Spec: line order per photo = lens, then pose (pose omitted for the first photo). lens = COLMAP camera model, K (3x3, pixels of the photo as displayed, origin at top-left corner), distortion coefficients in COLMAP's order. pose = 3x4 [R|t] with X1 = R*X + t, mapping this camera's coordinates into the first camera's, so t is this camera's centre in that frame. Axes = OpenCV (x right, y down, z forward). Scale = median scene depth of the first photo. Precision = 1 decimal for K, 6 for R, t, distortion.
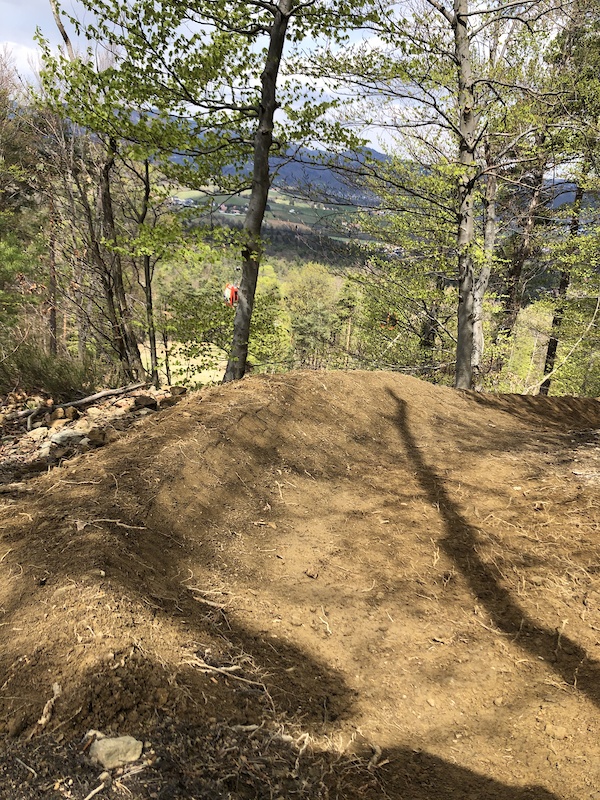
lens RADIAL K [[666.8, 0, 347.6], [0, 666.8, 401.8], [0, 0, 1]] dist [0.069803, -0.124842]
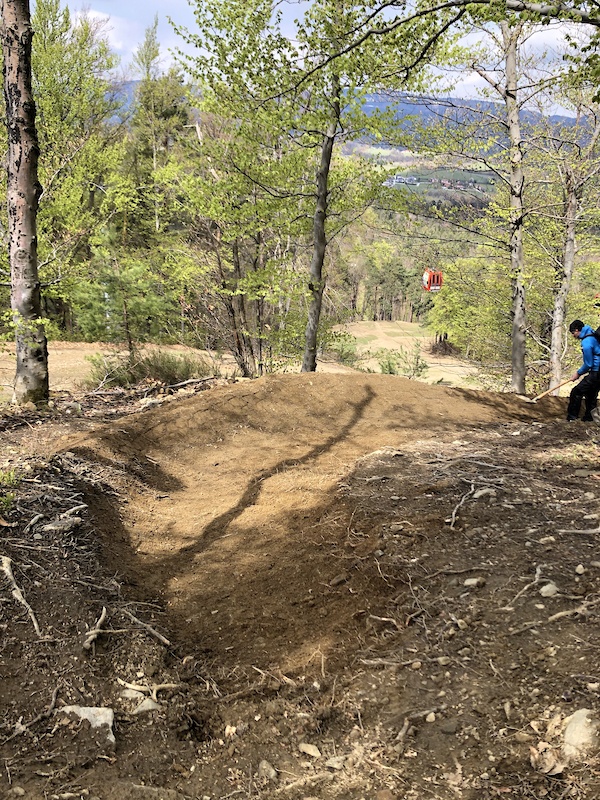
lens RADIAL K [[666.8, 0, 347.6], [0, 666.8, 401.8], [0, 0, 1]] dist [0.069803, -0.124842]
pose [[0.954995, 0.060742, -0.290336, 0.341506], [-0.052987, 0.997999, 0.034505, -0.024773], [0.291851, -0.017568, 0.956302, -0.365814]]
